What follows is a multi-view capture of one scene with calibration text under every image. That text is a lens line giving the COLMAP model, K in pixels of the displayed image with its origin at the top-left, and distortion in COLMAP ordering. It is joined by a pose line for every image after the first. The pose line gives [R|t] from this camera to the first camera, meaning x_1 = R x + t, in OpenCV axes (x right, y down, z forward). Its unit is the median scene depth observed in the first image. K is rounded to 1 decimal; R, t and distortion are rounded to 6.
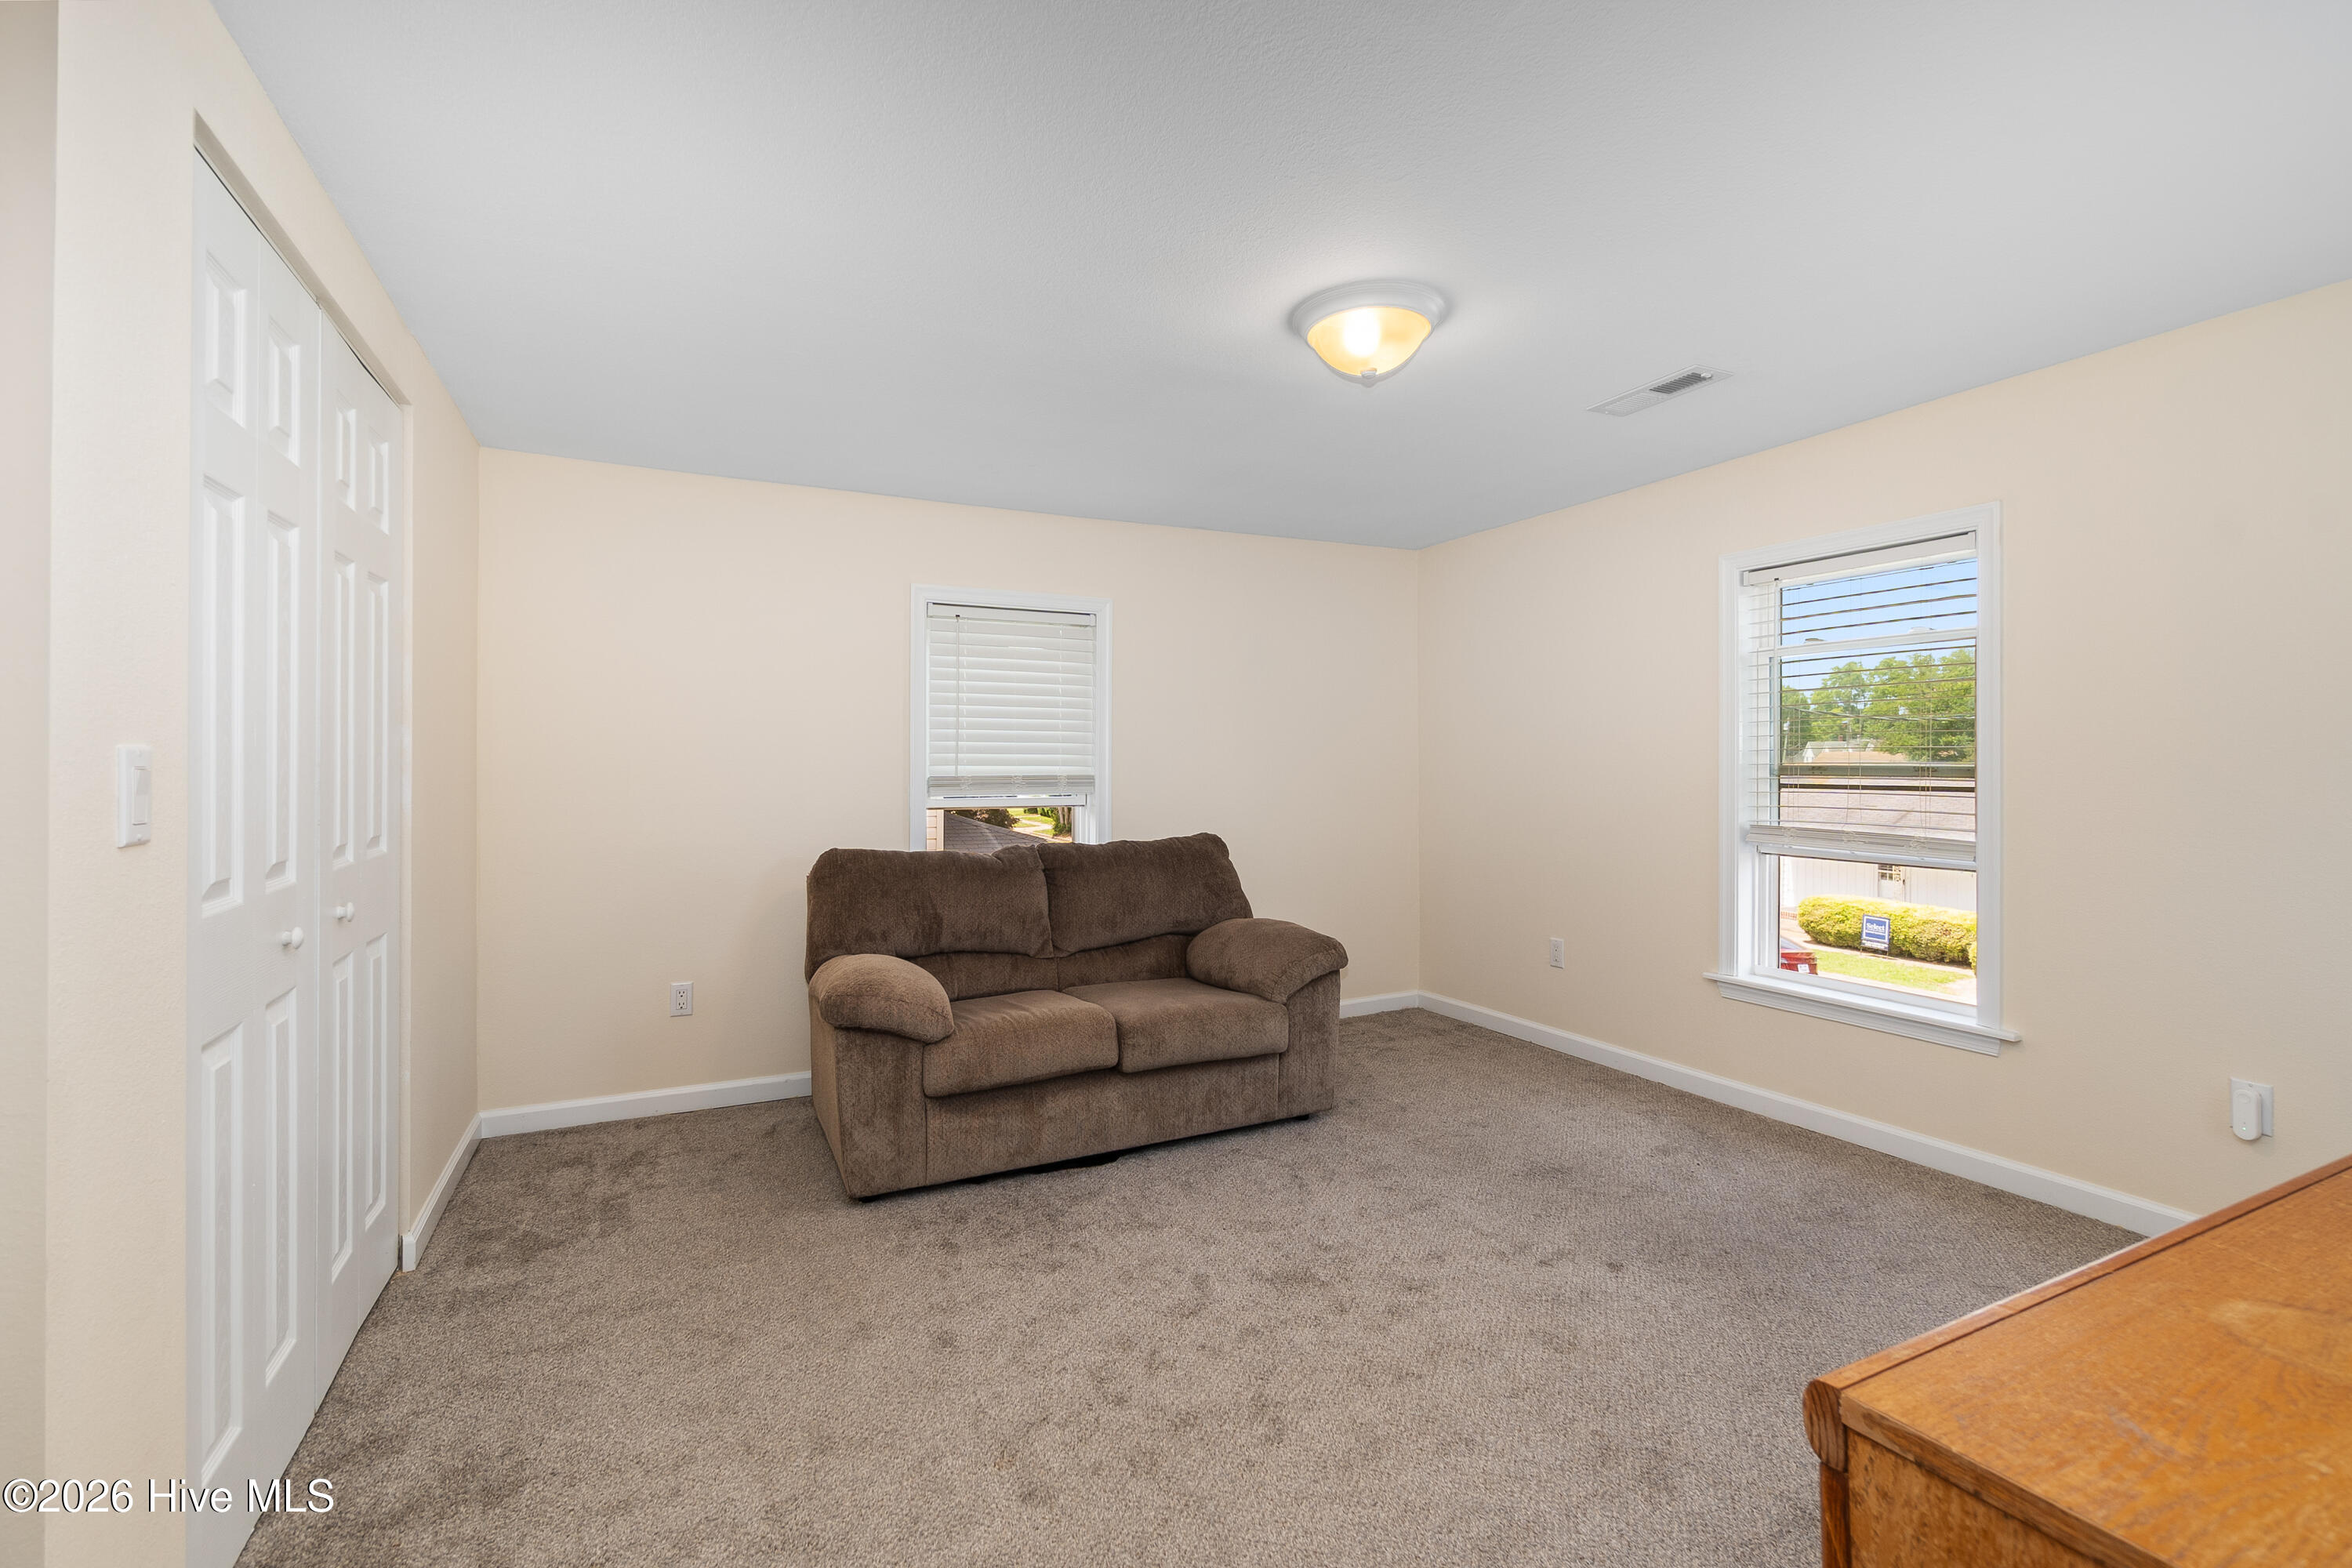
lens RADIAL K [[1025.7, 0, 1175.6], [0, 1025.7, 756.4], [0, 0, 1]] dist [-0.002041, -0.000393]
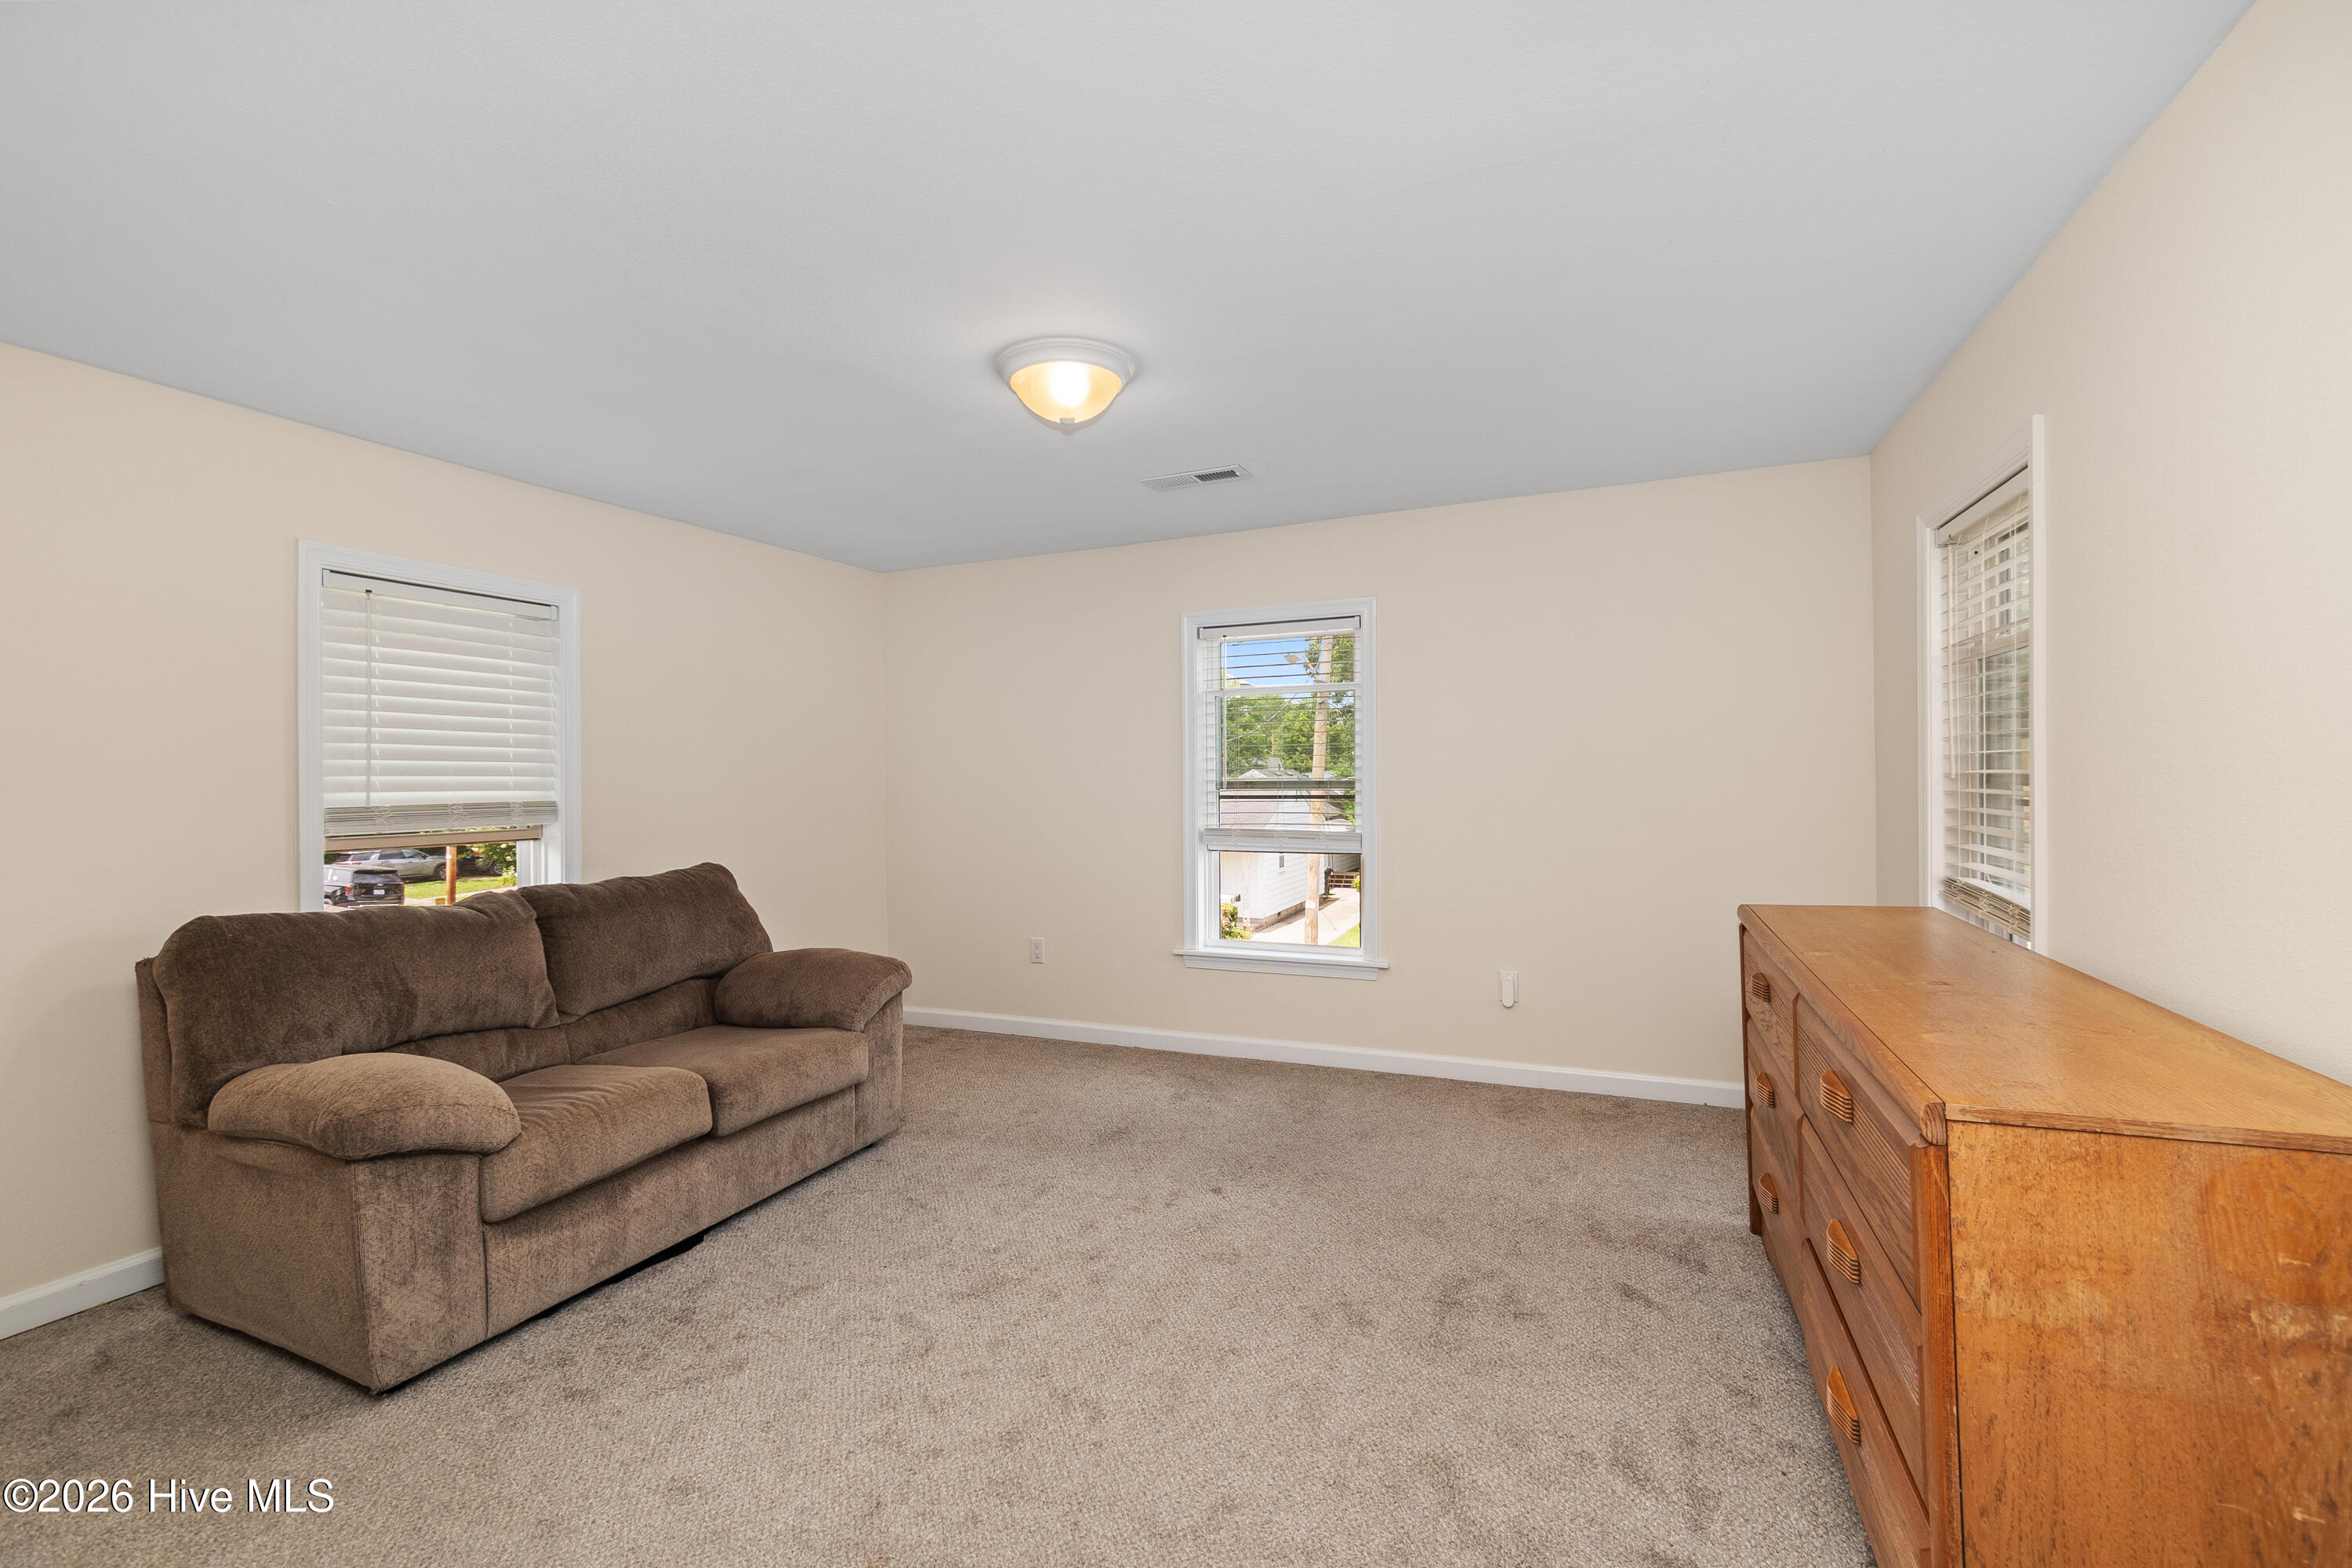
lens RADIAL K [[1008.8, 0, 1163.4], [0, 1008.8, 772.7], [0, 0, 1]] dist [-0.010038, 0.003548]
pose [[0.765528, -0.004053, 0.643390, -0.303380], [0.005446, 0.999985, -0.000180, -0.002208], [-0.643380, 0.003642, 0.765539, 0.088695]]
